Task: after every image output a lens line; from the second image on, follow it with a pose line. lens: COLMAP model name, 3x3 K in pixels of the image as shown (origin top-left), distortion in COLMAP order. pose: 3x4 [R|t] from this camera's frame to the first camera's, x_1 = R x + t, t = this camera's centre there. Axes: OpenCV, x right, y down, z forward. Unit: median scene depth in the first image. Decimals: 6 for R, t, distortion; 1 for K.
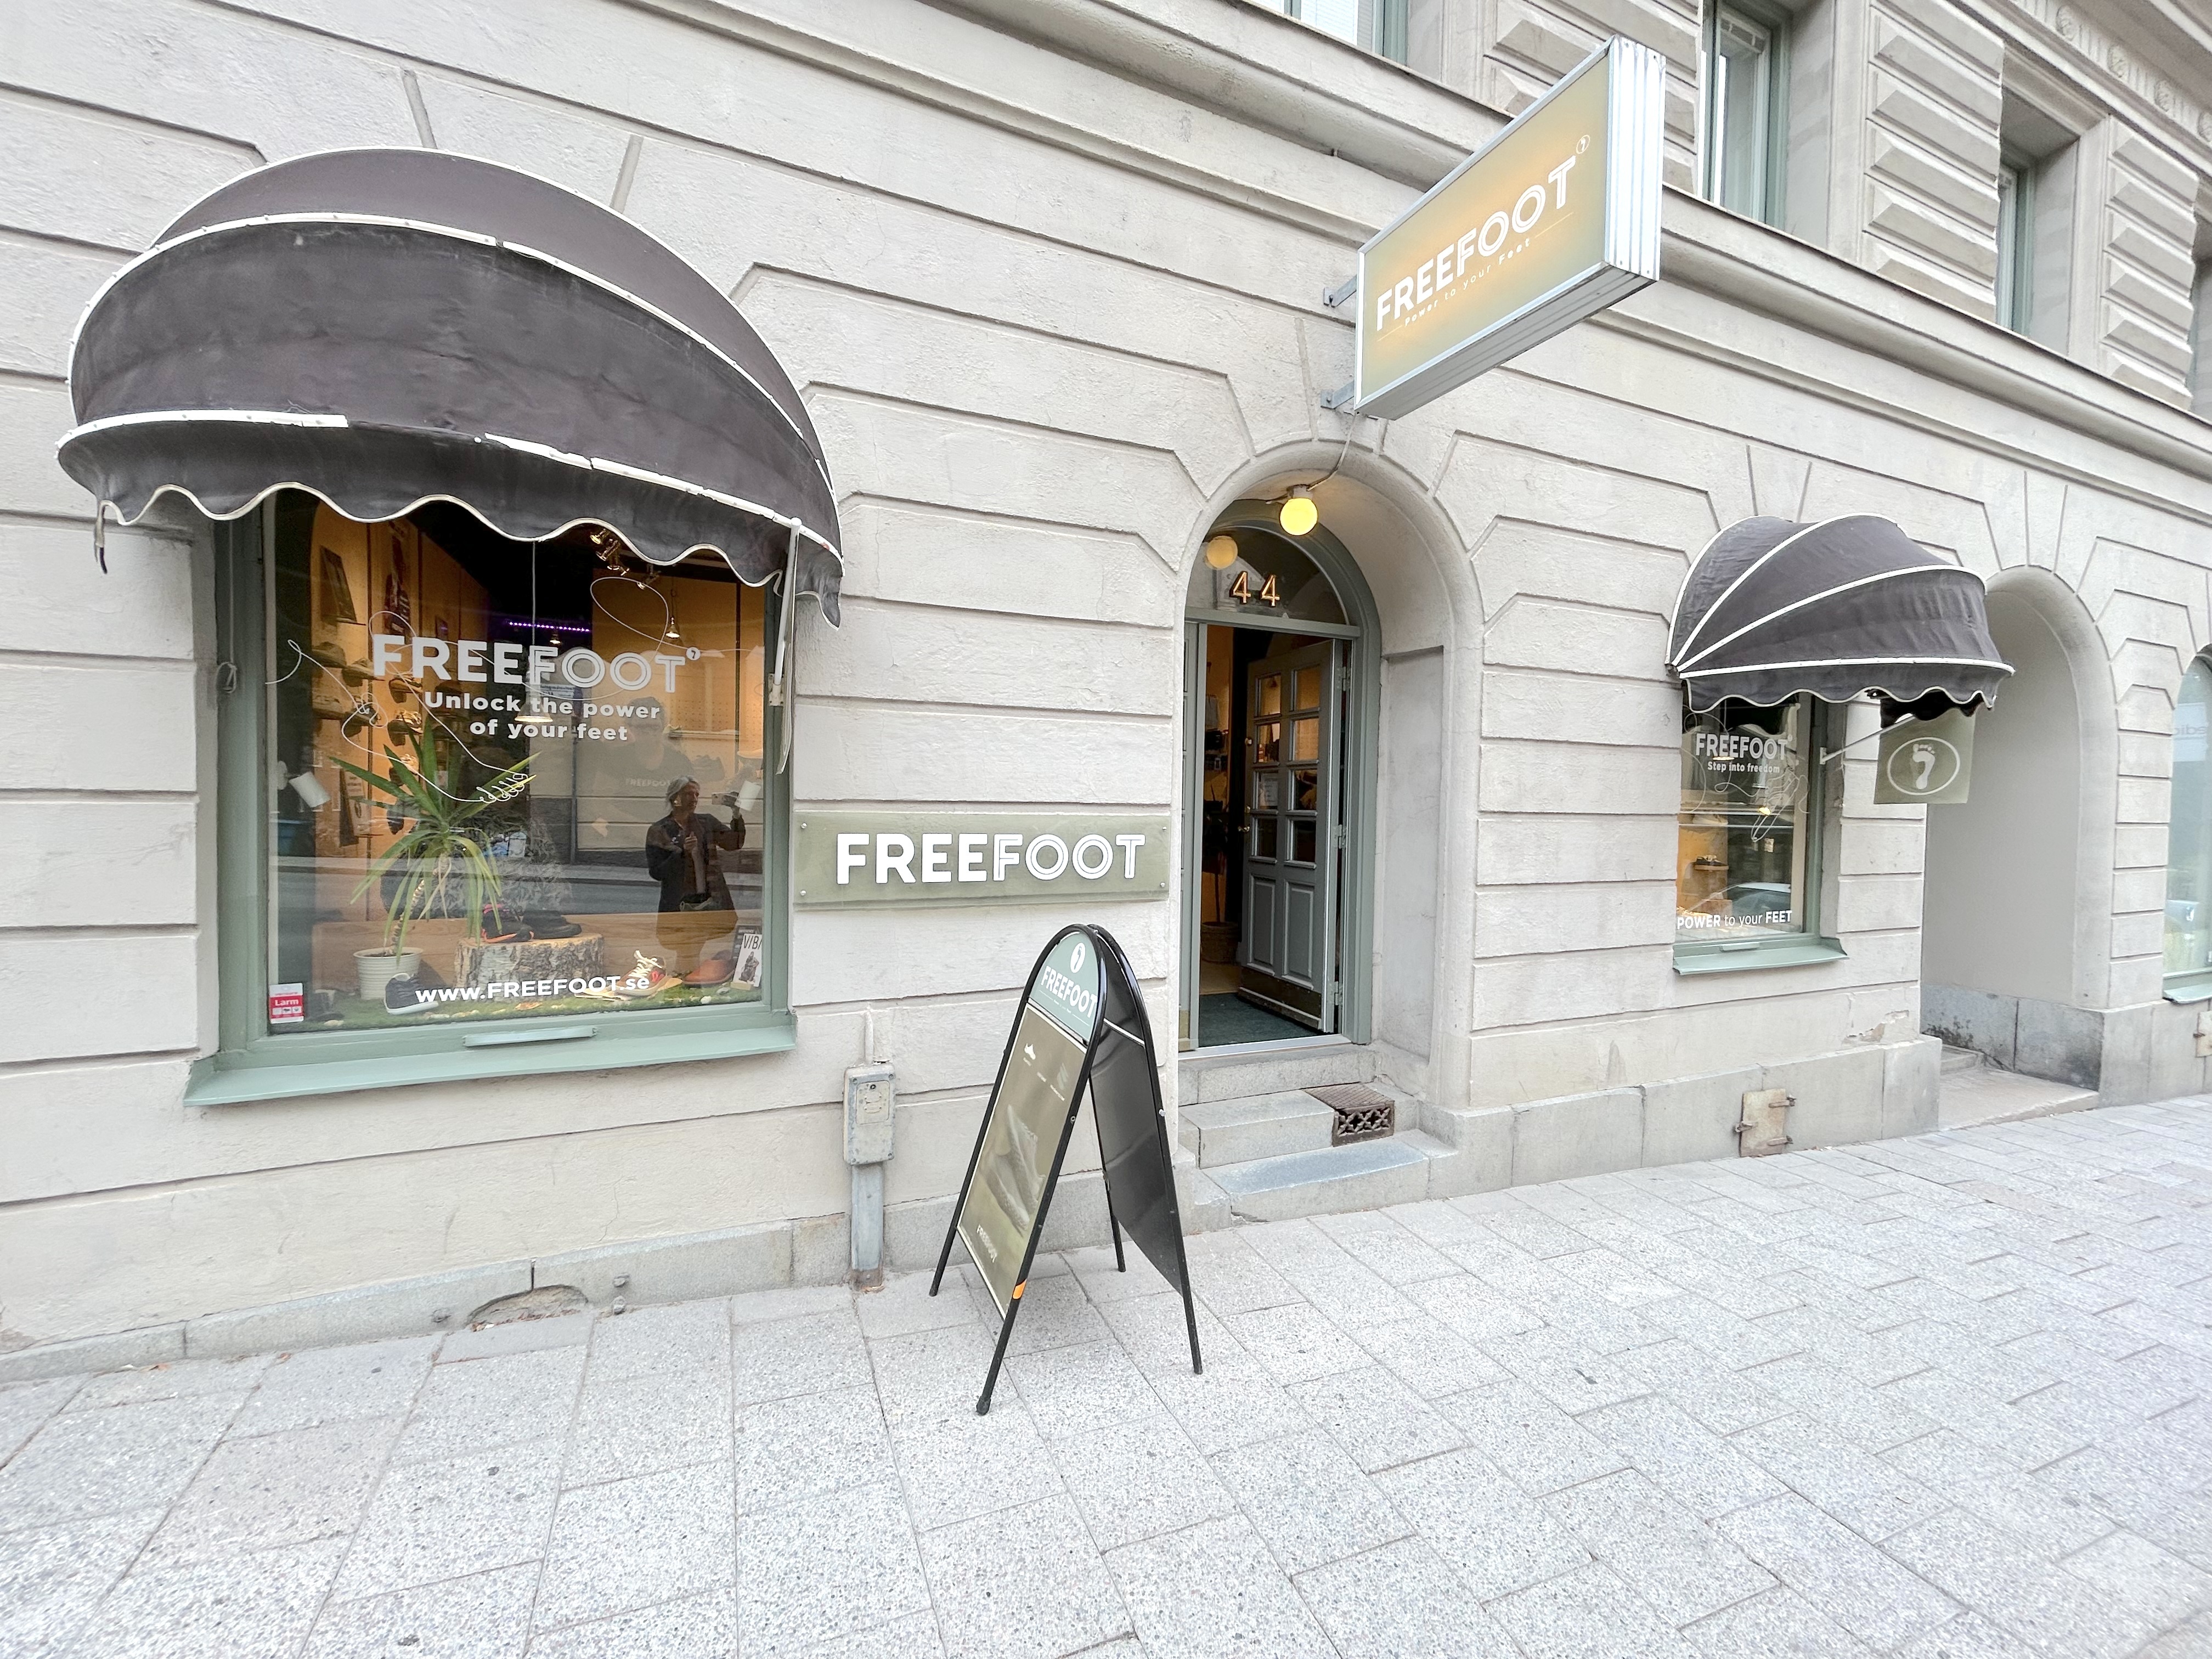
lens RADIAL K [[880.8, 0, 1099.5], [0, 880.8, 824.0], [0, 0, 1]] dist [0.001101, -0.000742]
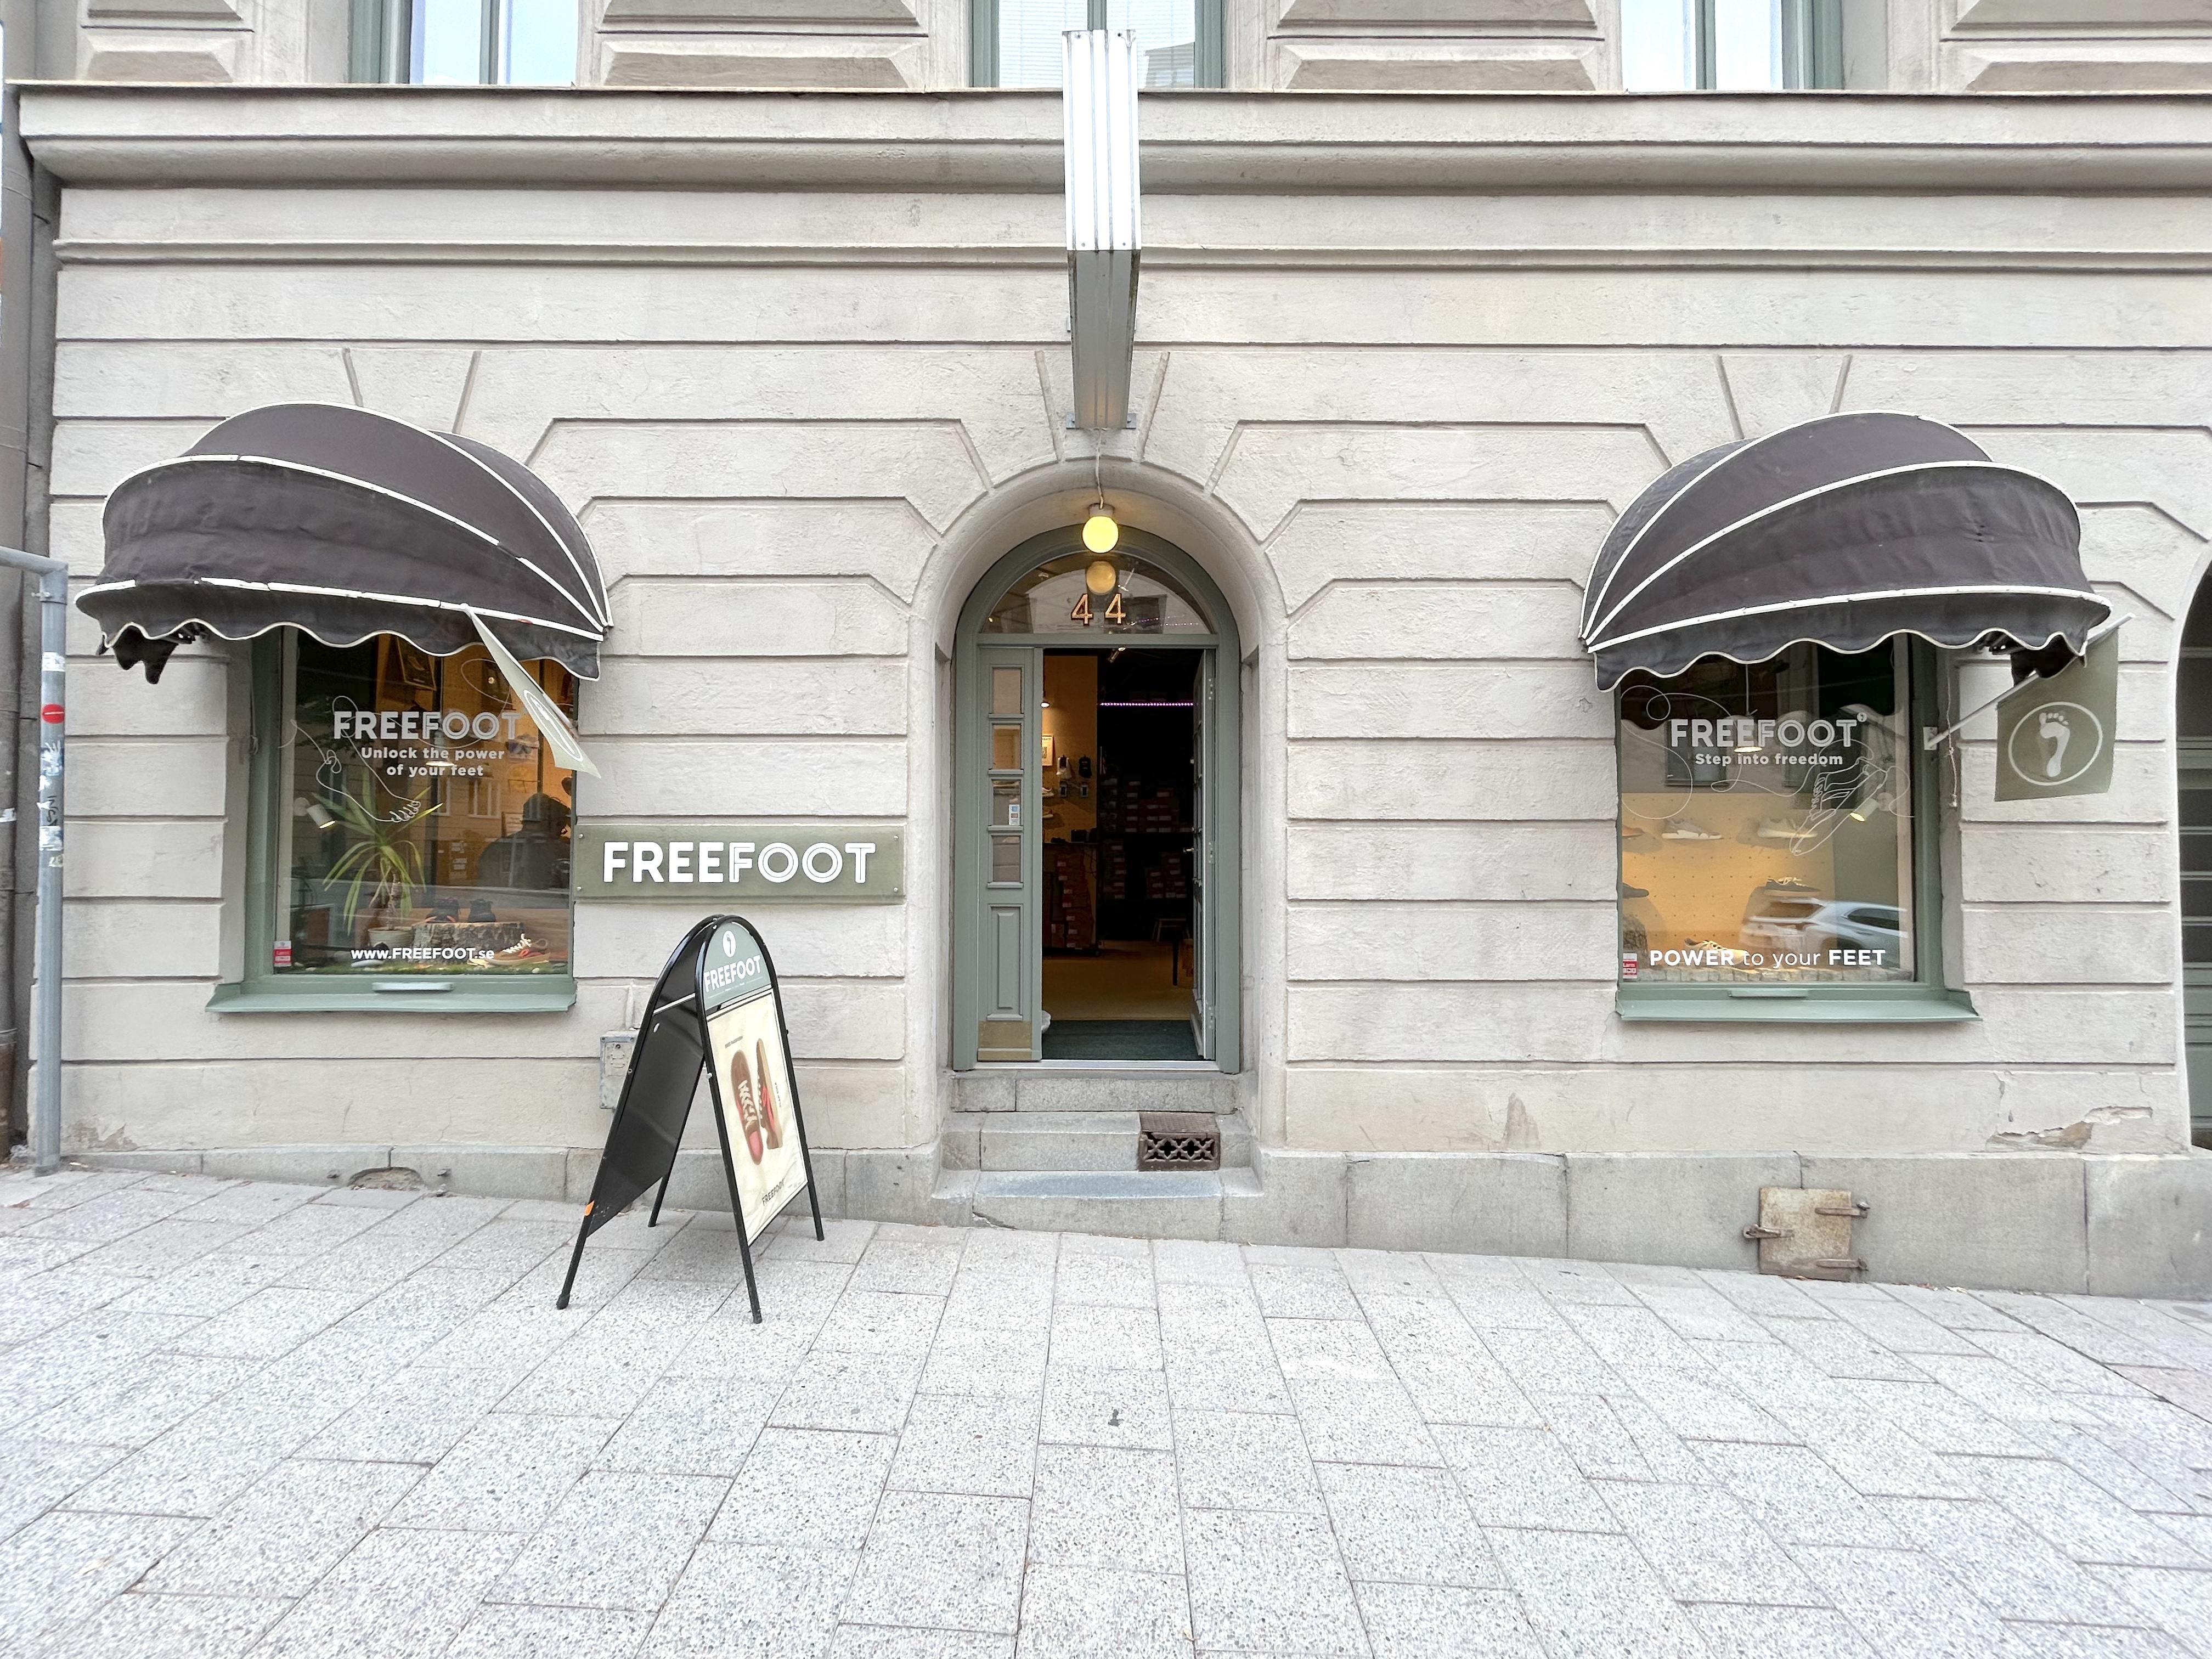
lens RADIAL K [[880.8, 0, 1099.5], [0, 880.8, 824.0], [0, 0, 1]] dist [0.001101, -0.000742]
pose [[0.920538, -0.024554, -0.389881, 0.662857], [0.003102, 0.998451, -0.055556, 0.044851], [0.390641, 0.049931, 0.919188, 0.087769]]
